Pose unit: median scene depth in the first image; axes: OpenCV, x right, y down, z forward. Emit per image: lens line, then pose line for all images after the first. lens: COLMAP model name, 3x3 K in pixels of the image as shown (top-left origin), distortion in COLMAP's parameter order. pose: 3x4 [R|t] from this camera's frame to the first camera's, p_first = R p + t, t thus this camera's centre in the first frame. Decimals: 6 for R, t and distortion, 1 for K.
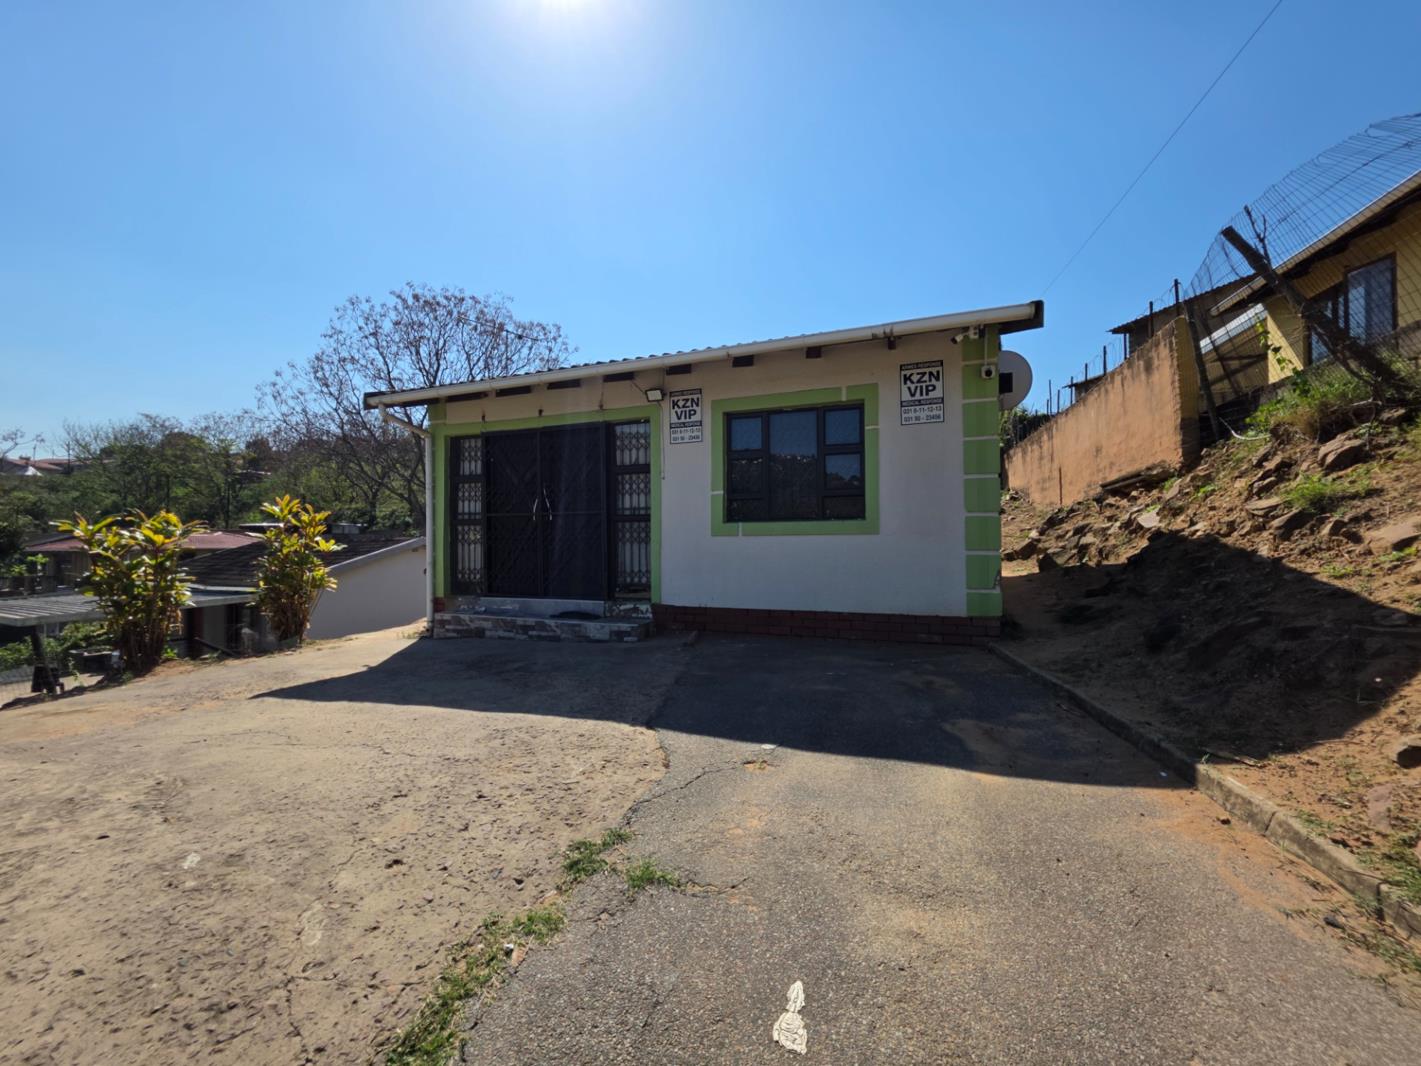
lens RADIAL K [[580.0, 0, 709.5], [0, 580.0, 532.7], [0, 0, 1]] dist [0.000358, -0.000166]
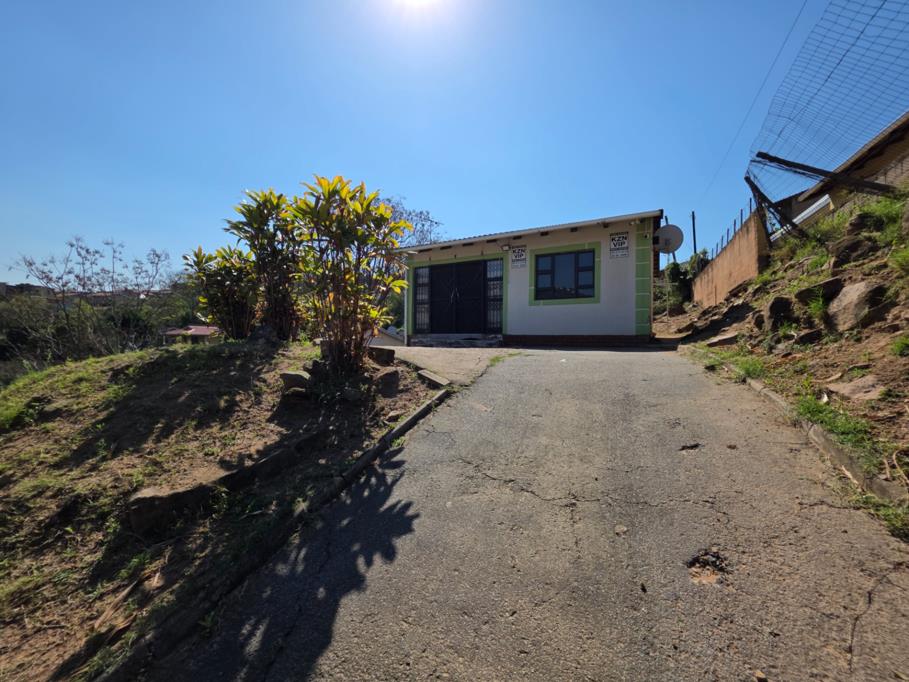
lens RADIAL K [[371.1, 0, 453.5], [0, 371.1, 339.1], [0, 0, 1]] dist [0.000358, -0.000166]
pose [[0.989803, 0.018692, -0.141210, -0.084382], [-0.018649, 0.999825, 0.001626, 0.143313], [0.141215, 0.001024, 0.989978, -0.559878]]
